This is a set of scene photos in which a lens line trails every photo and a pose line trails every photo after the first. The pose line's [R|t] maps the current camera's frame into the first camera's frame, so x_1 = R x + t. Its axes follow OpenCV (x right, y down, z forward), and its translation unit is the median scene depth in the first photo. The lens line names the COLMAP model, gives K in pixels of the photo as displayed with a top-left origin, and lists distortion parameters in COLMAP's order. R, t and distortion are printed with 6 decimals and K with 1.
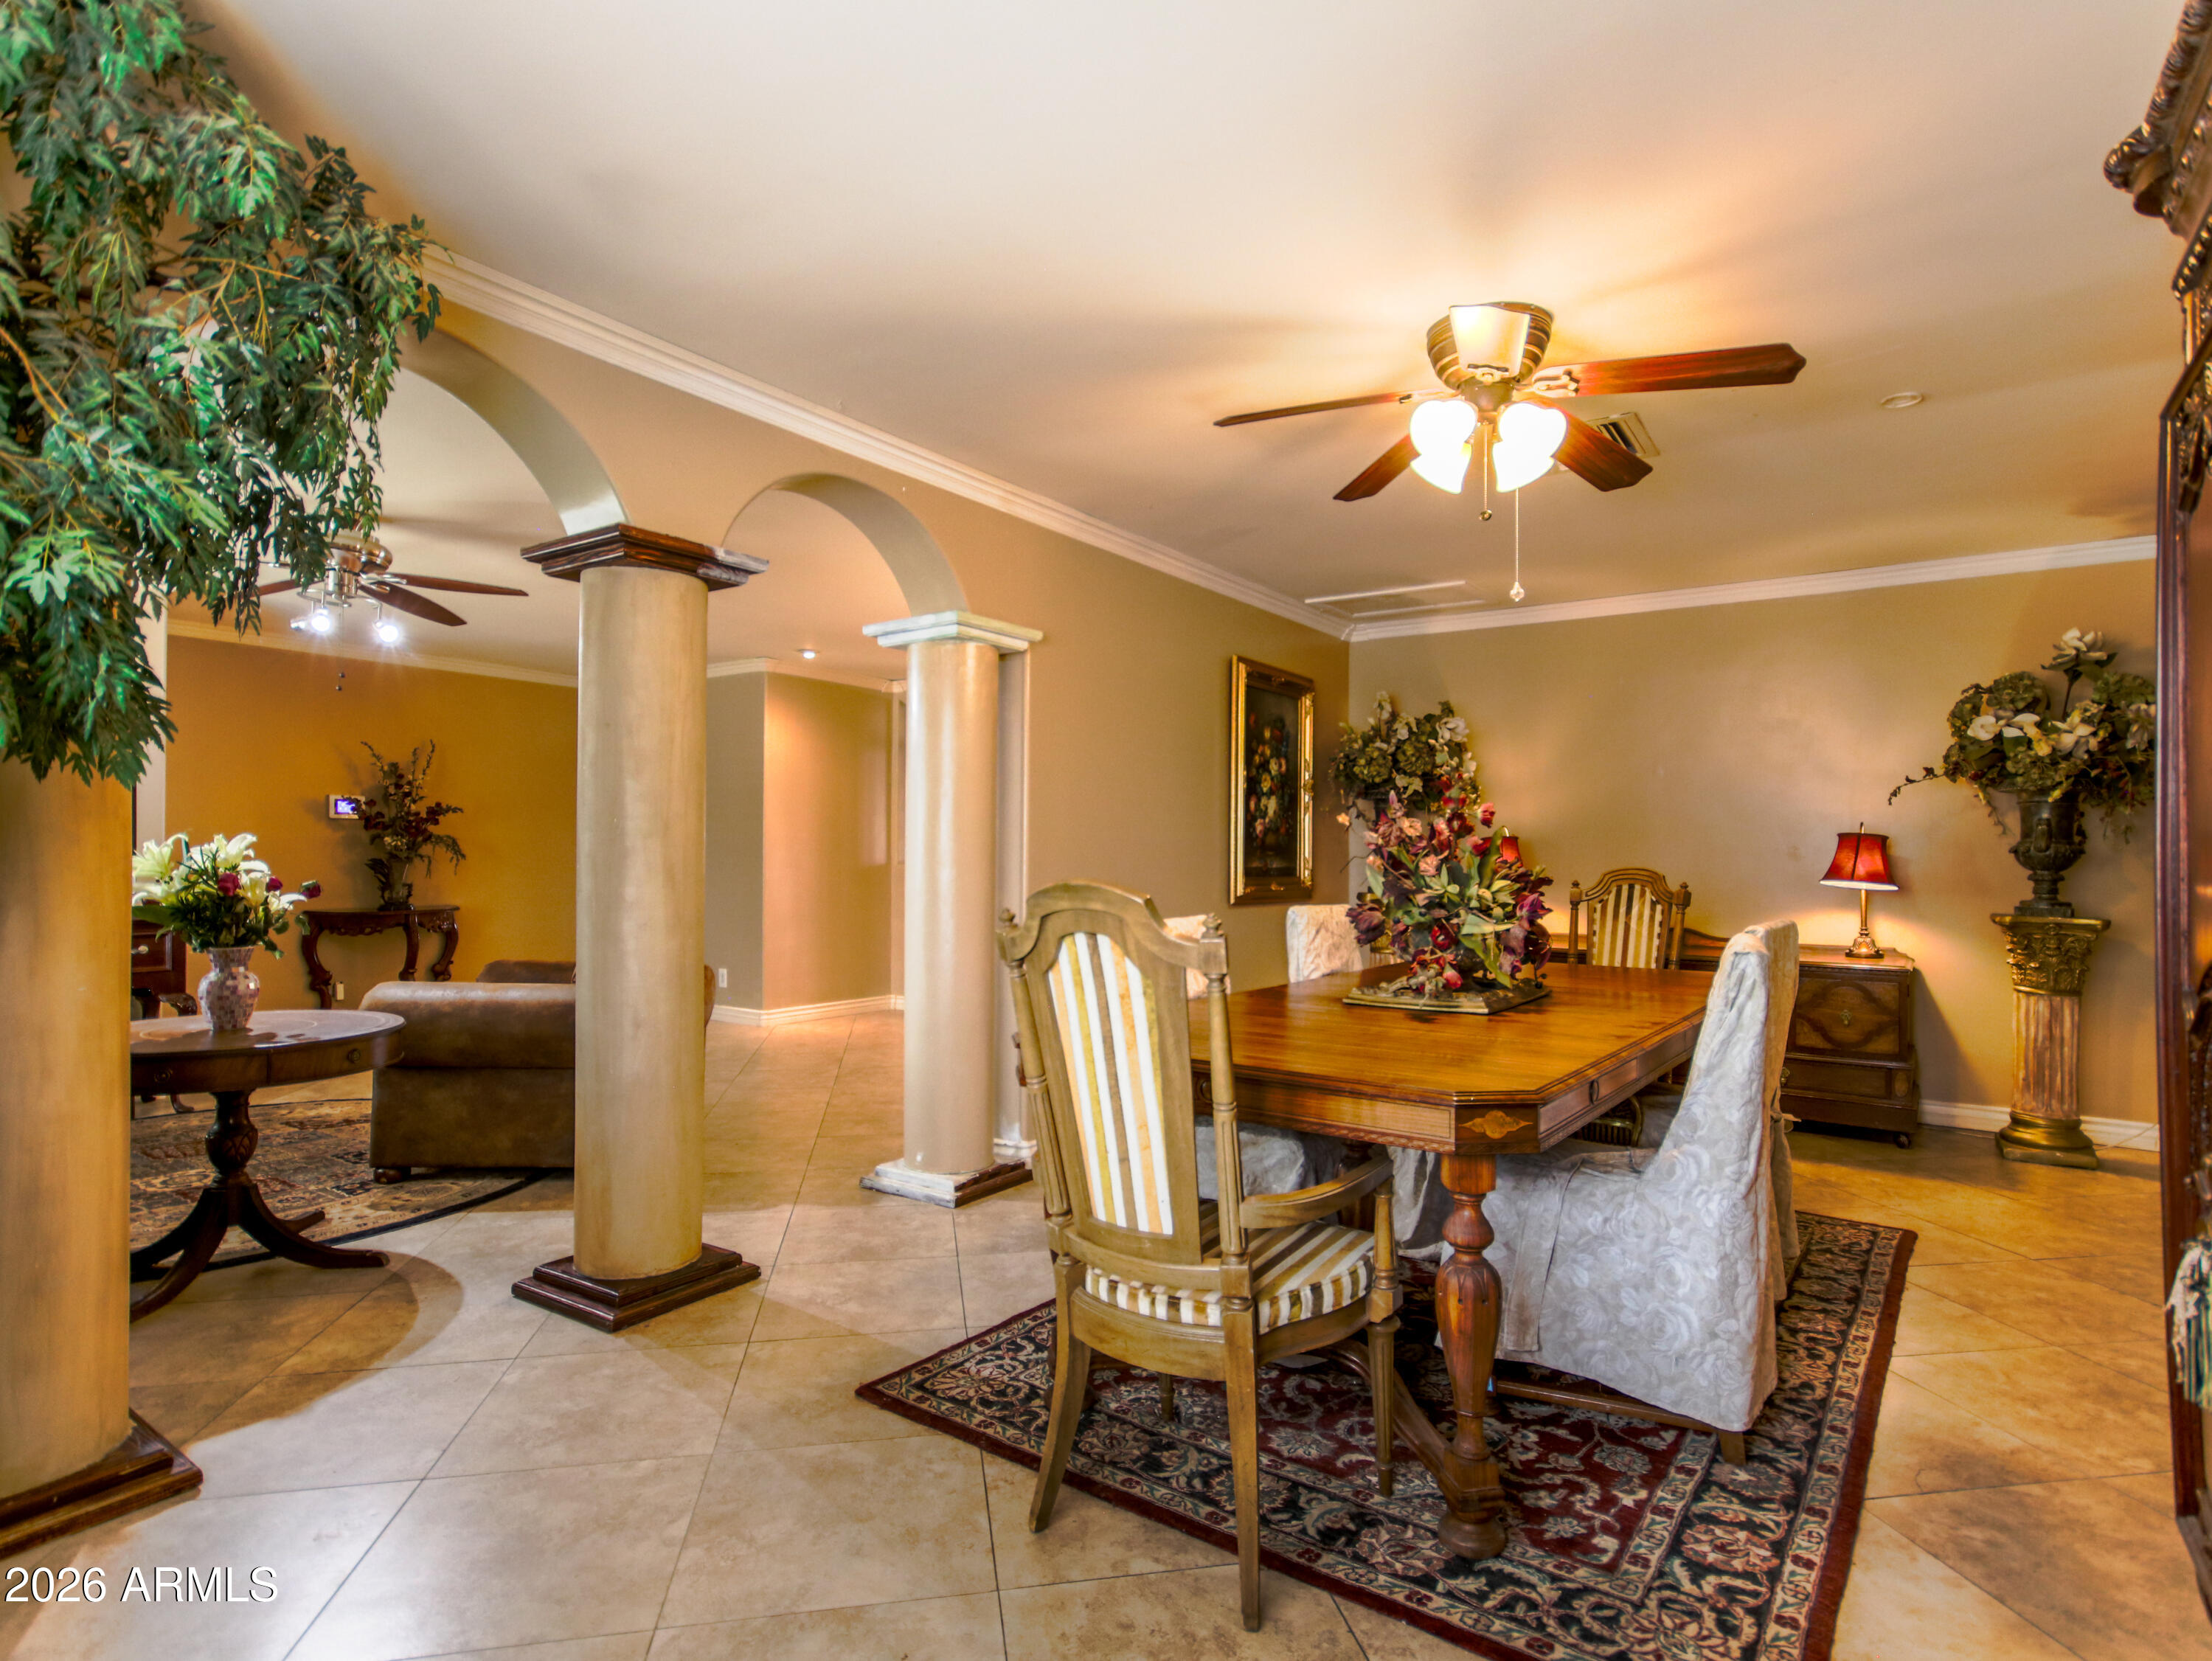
lens RADIAL K [[1153.5, 0, 1114.0], [0, 1153.5, 841.3], [0, 0, 1]] dist [-0.003183, 0.014839]
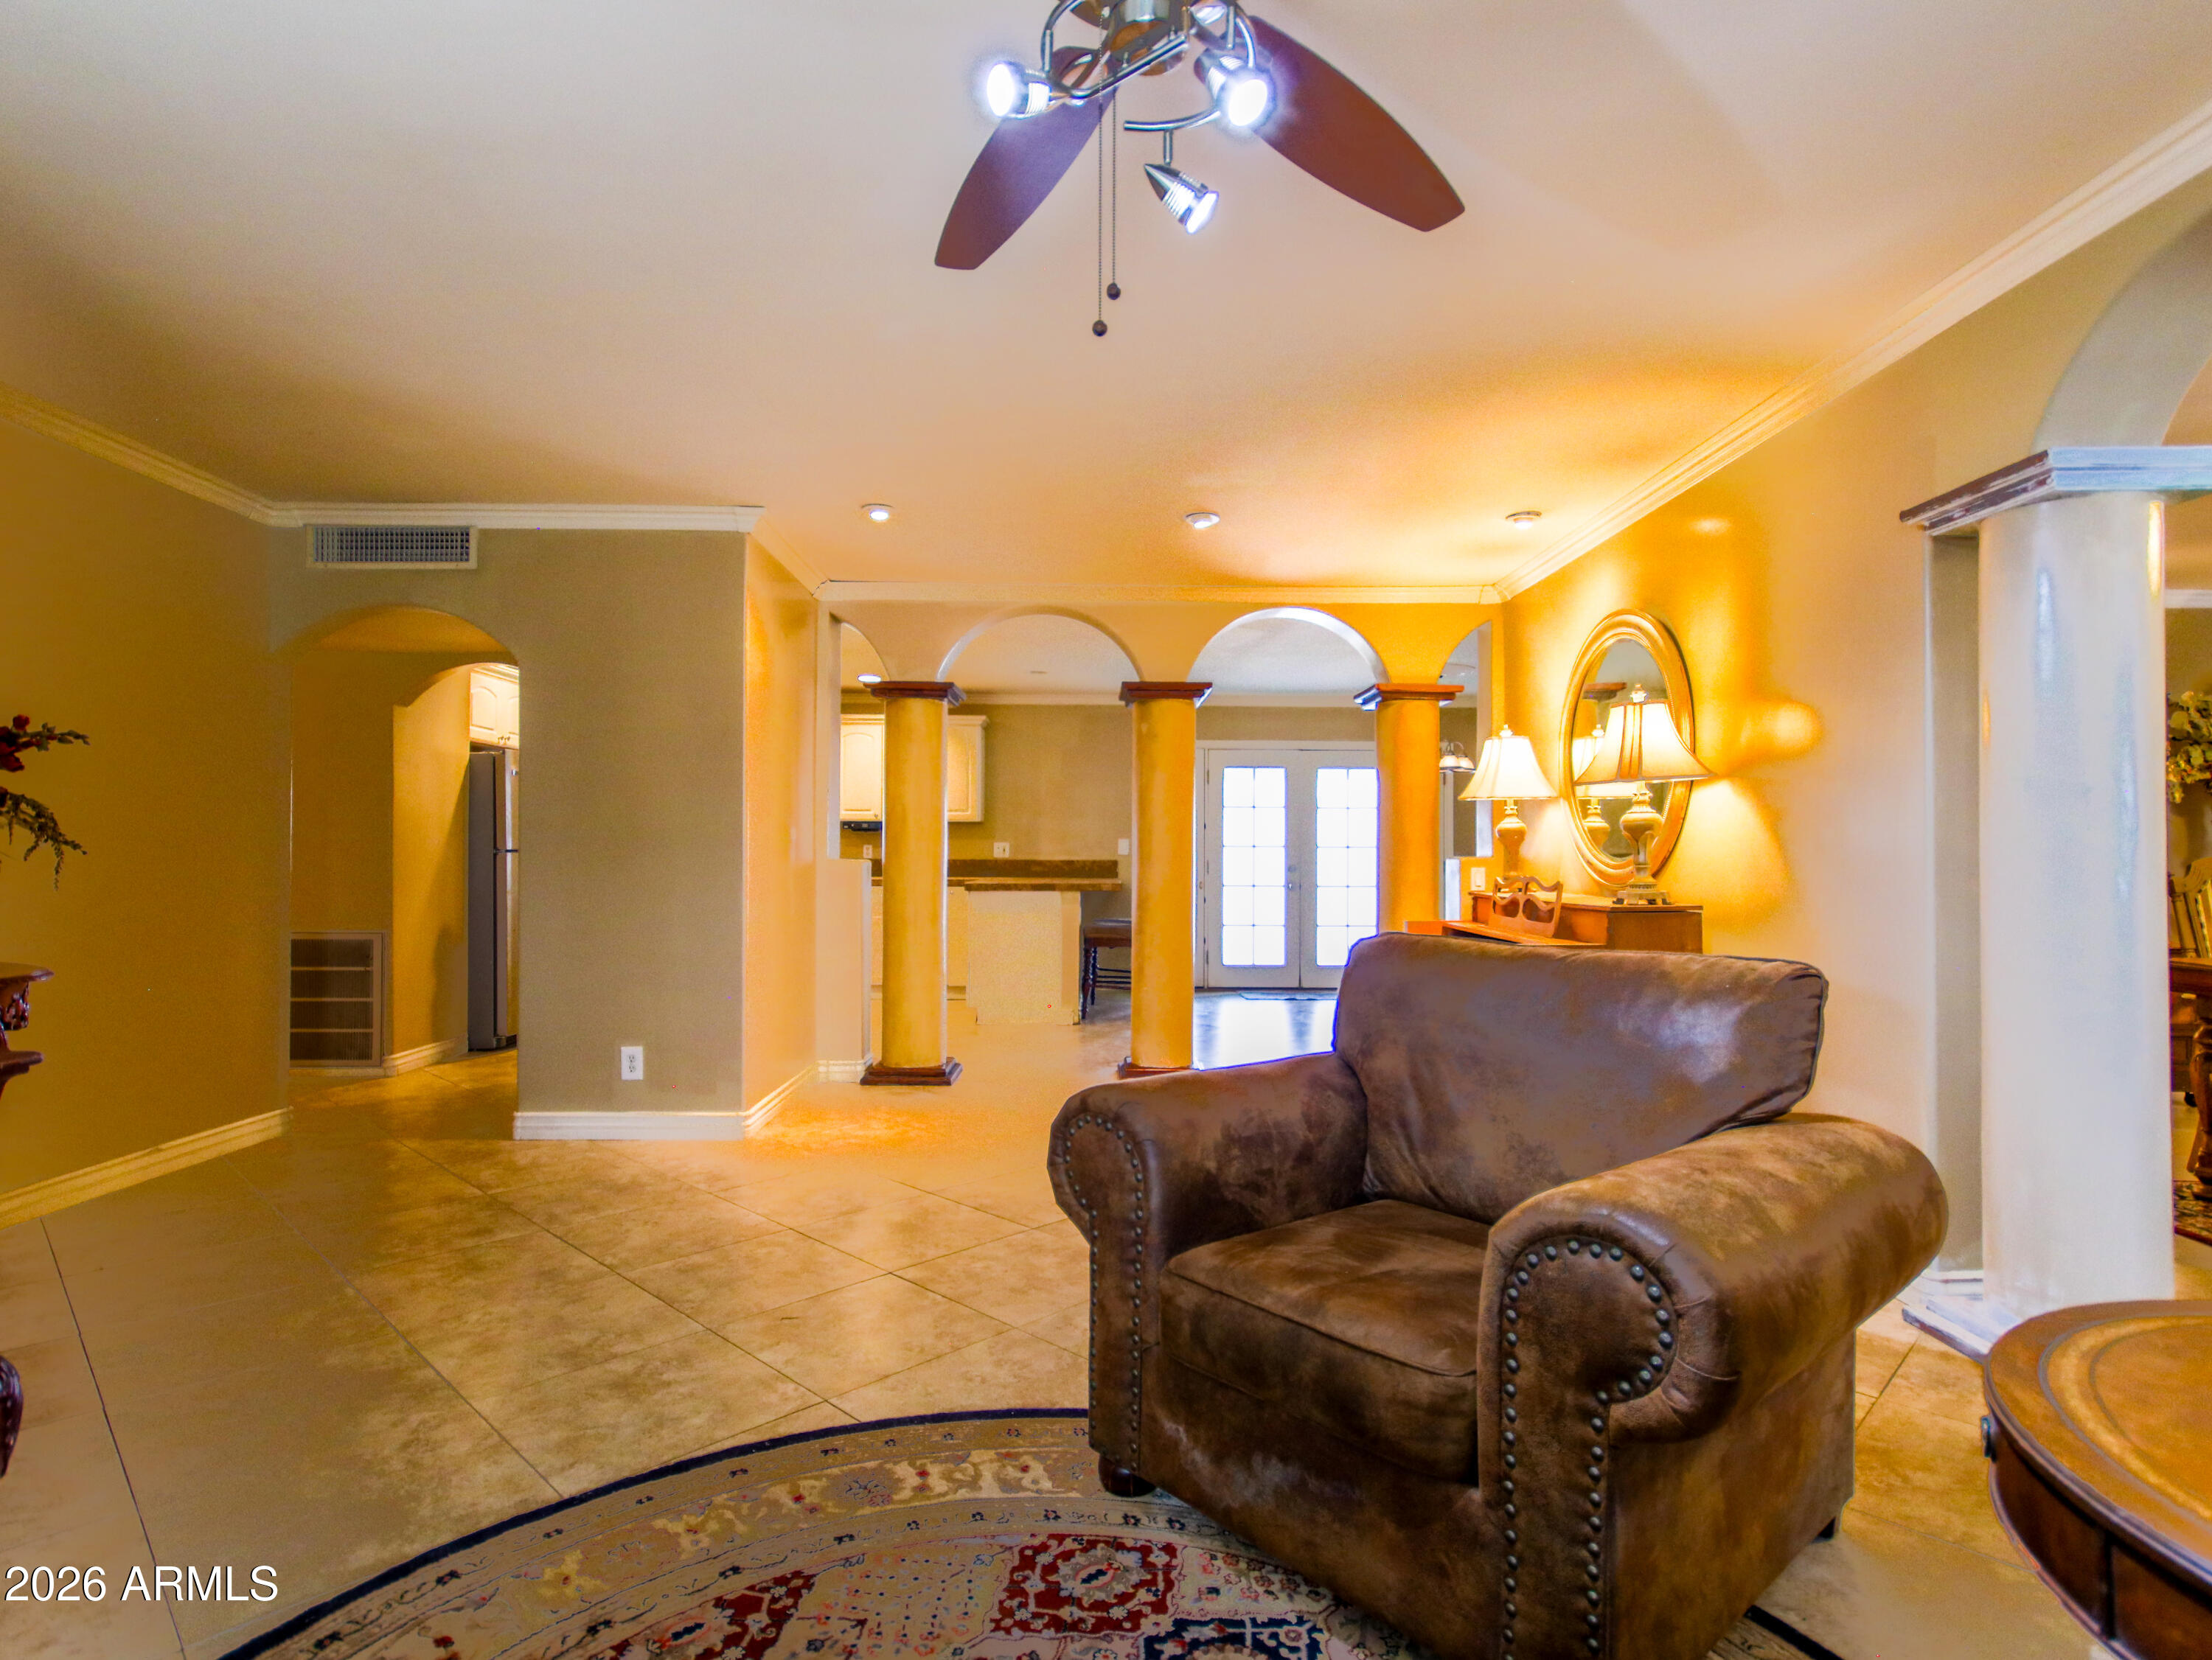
lens RADIAL K [[1153.3, 0, 1114.0], [0, 1153.3, 840.8], [0, 0, 1]] dist [-0.003183, 0.014839]
pose [[0.809700, 0.001462, 0.586843, -0.952348], [-0.006489, 0.999958, 0.006461, 0.008702], [-0.586809, -0.009039, 0.809675, 0.797024]]
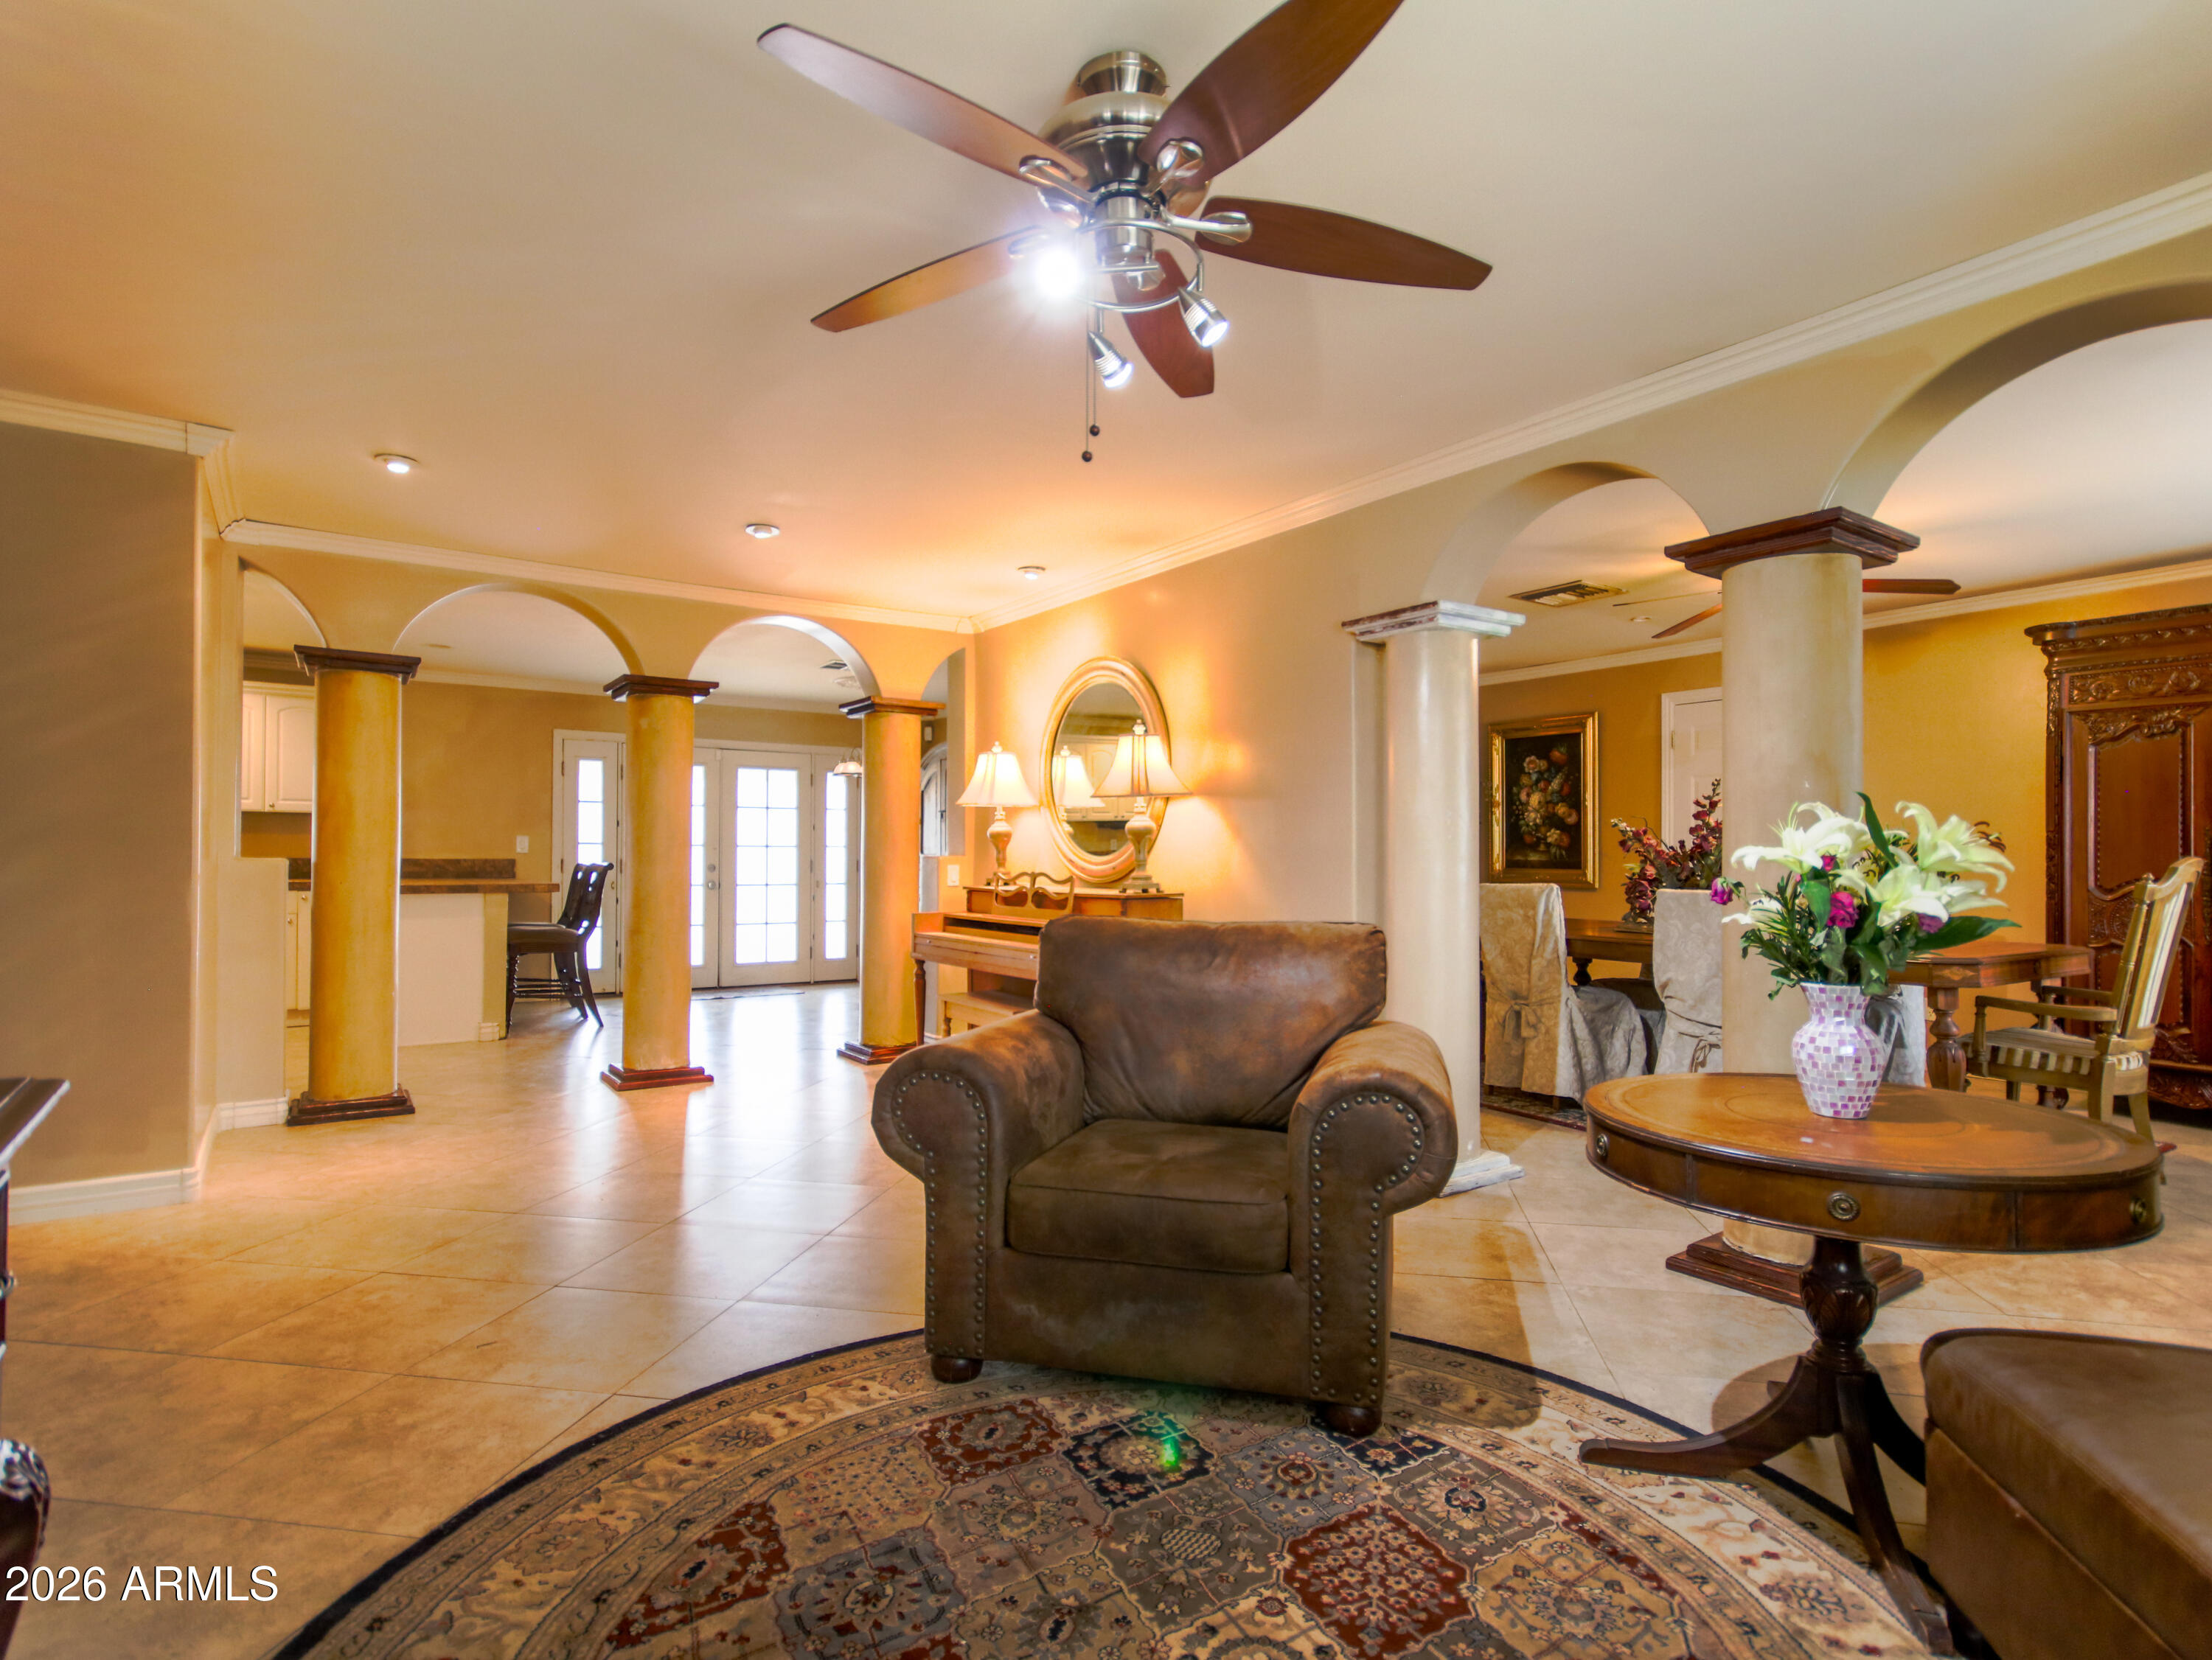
lens RADIAL K [[1153.3, 0, 1114.0], [0, 1153.3, 840.8], [0, 0, 1]] dist [-0.003183, 0.014839]
pose [[0.350574, 0.006465, 0.936513, -1.188787], [-0.017315, 0.999850, -0.000420, 0.010787], [-0.936375, -0.016069, 0.350634, 0.911755]]
